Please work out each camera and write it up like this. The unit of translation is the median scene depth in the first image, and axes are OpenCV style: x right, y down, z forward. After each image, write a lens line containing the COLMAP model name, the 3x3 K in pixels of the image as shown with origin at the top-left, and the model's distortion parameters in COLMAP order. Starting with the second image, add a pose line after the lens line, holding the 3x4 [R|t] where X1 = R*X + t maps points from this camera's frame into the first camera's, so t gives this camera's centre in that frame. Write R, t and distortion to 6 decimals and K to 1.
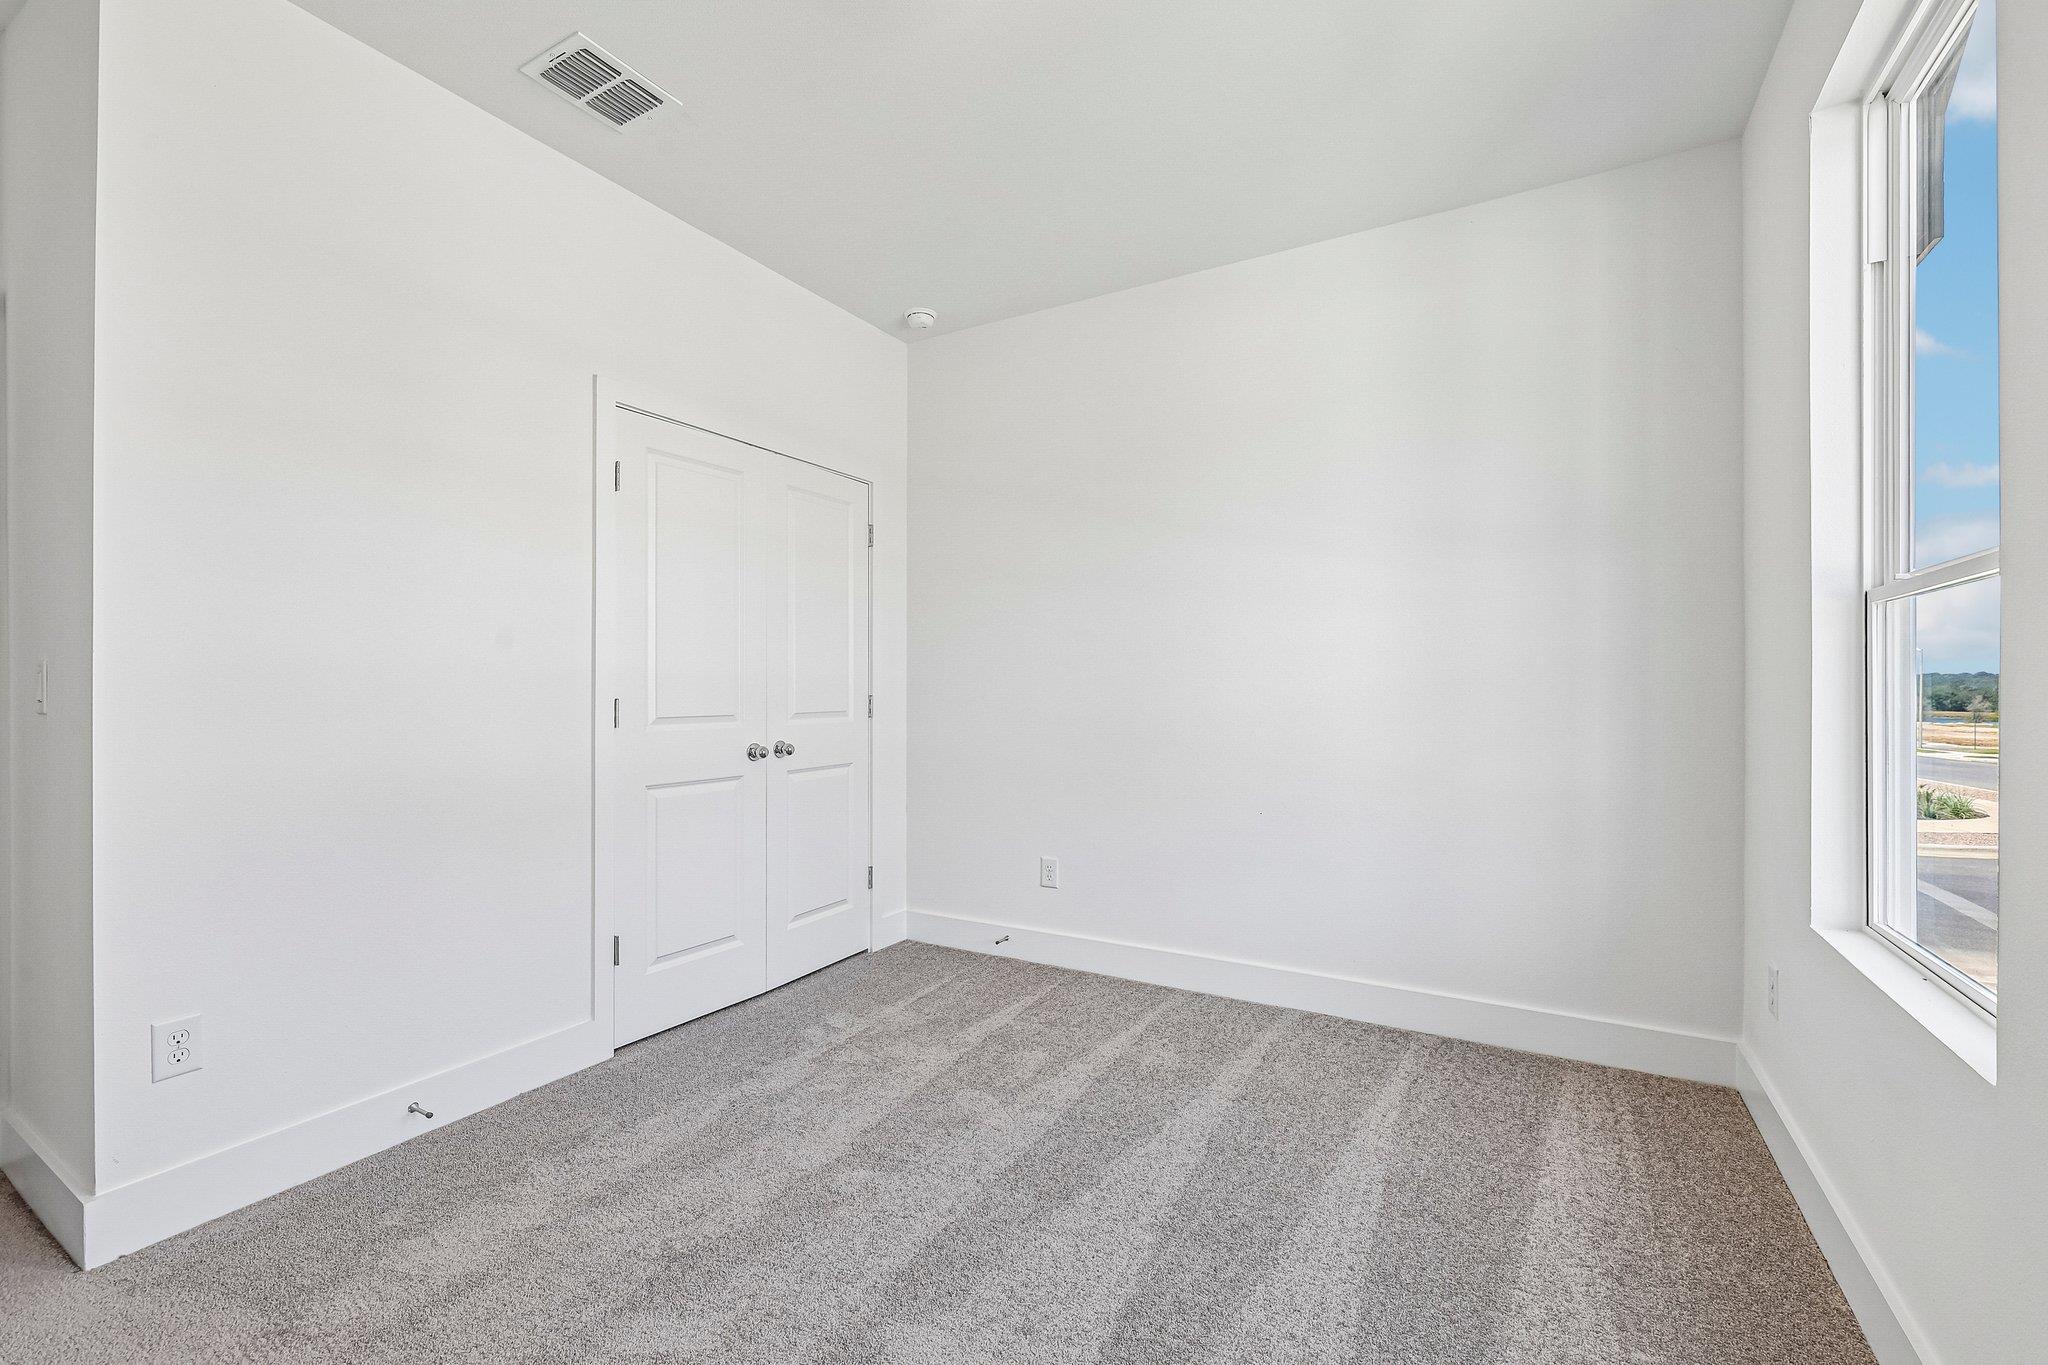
lens RADIAL K [[862.5, 0, 1028.3], [0, 862.5, 680.4], [0, 0, 1]] dist [-0.001110, 0.000602]
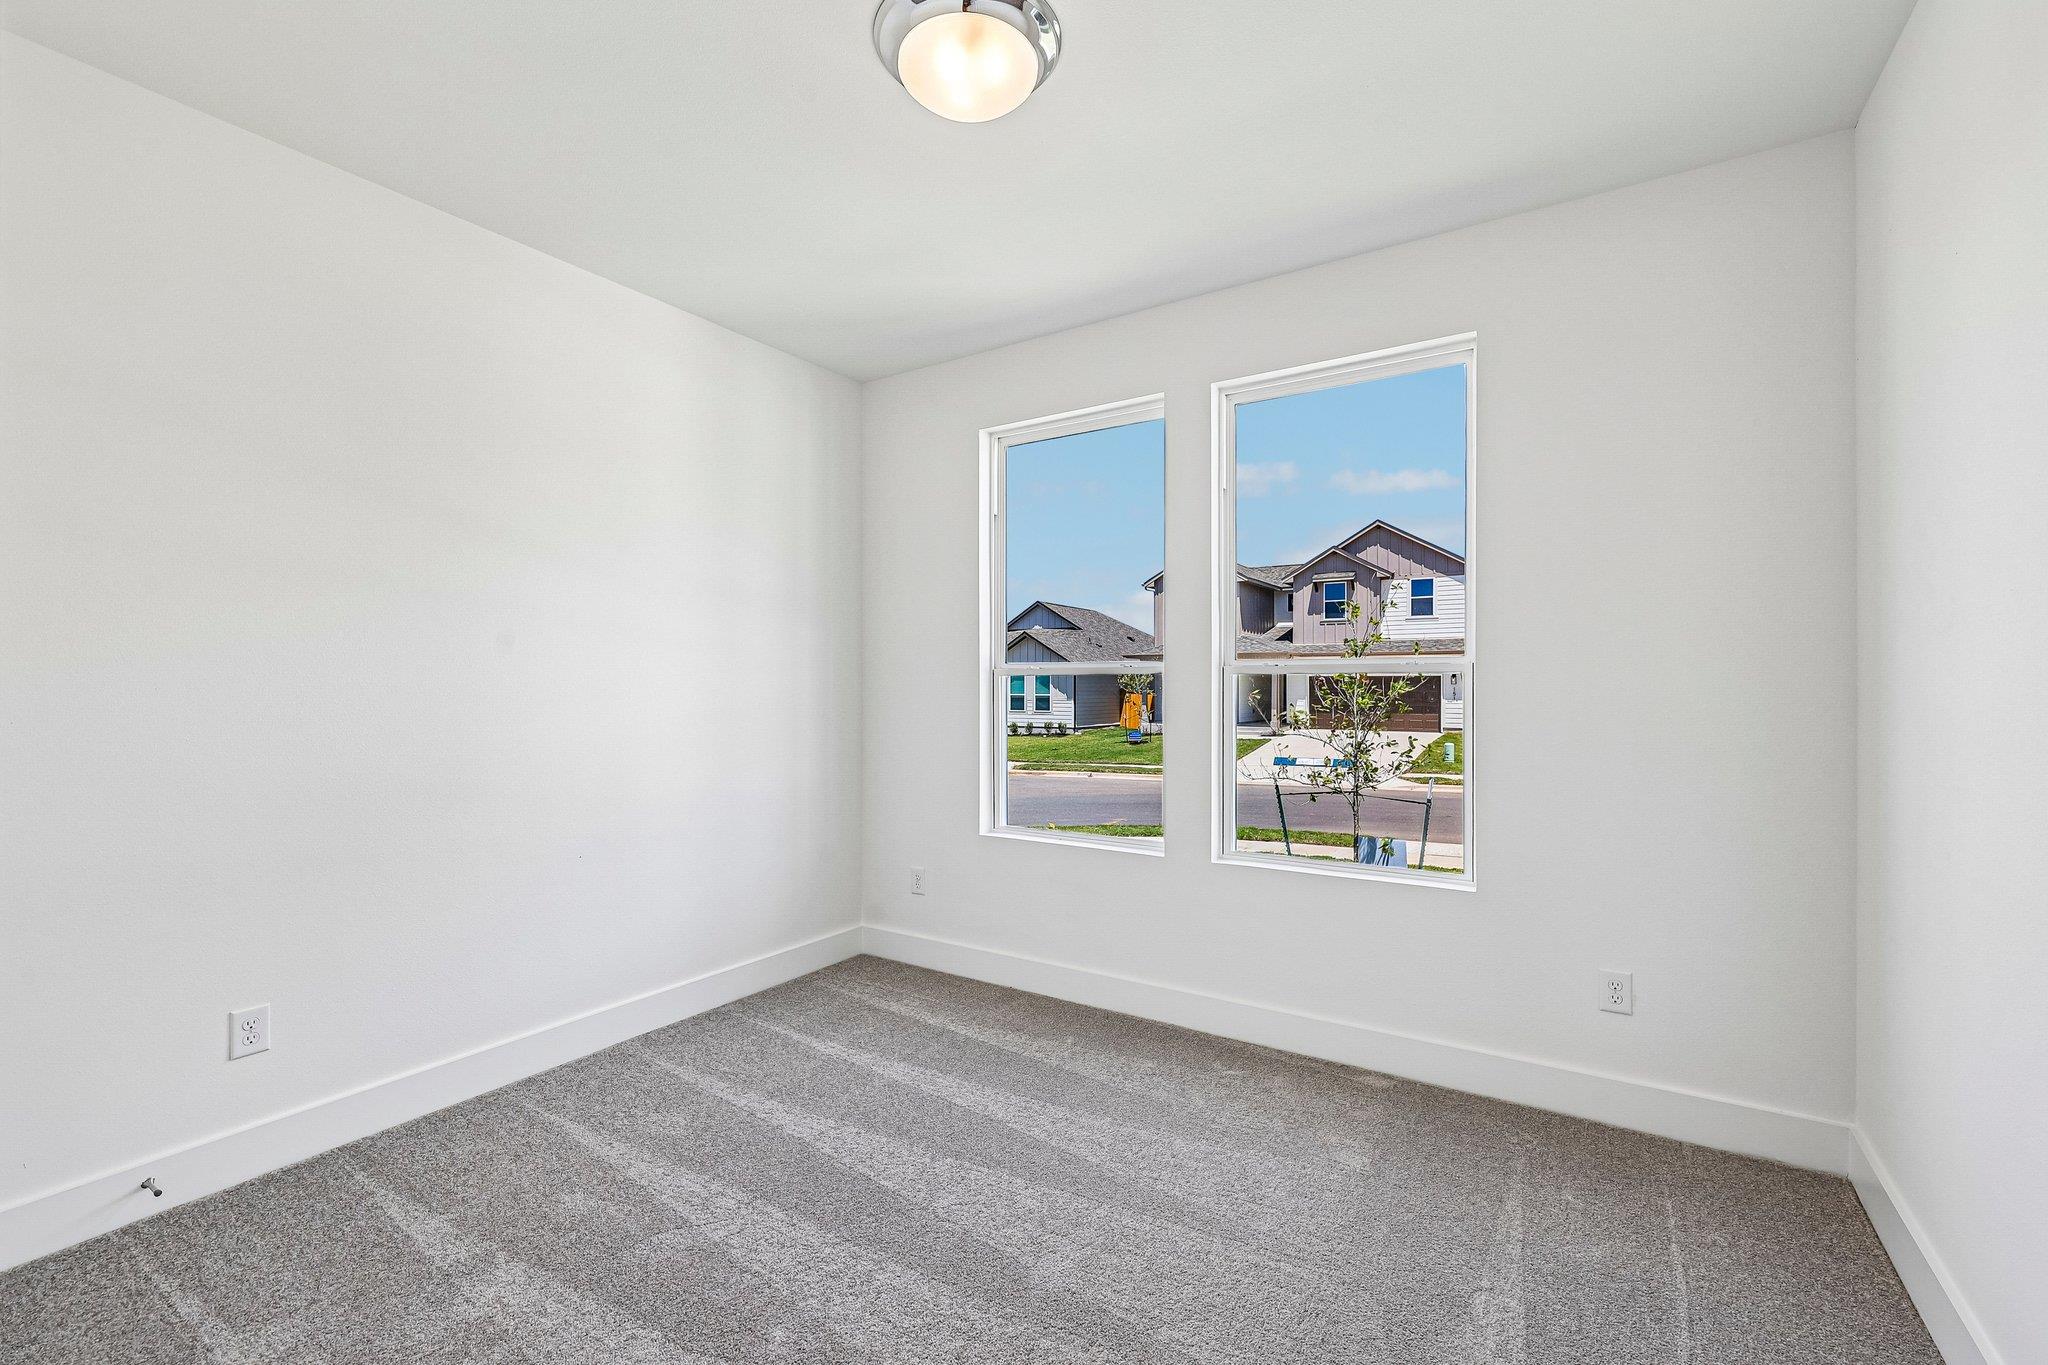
lens RADIAL K [[862.5, 0, 1028.3], [0, 862.5, 680.4], [0, 0, 1]] dist [-0.001110, 0.000602]
pose [[0.056670, 0.005163, 0.998380, -0.759603], [-0.009933, 0.999940, -0.004607, -0.047579], [-0.998344, -0.009656, 0.056718, 0.533073]]
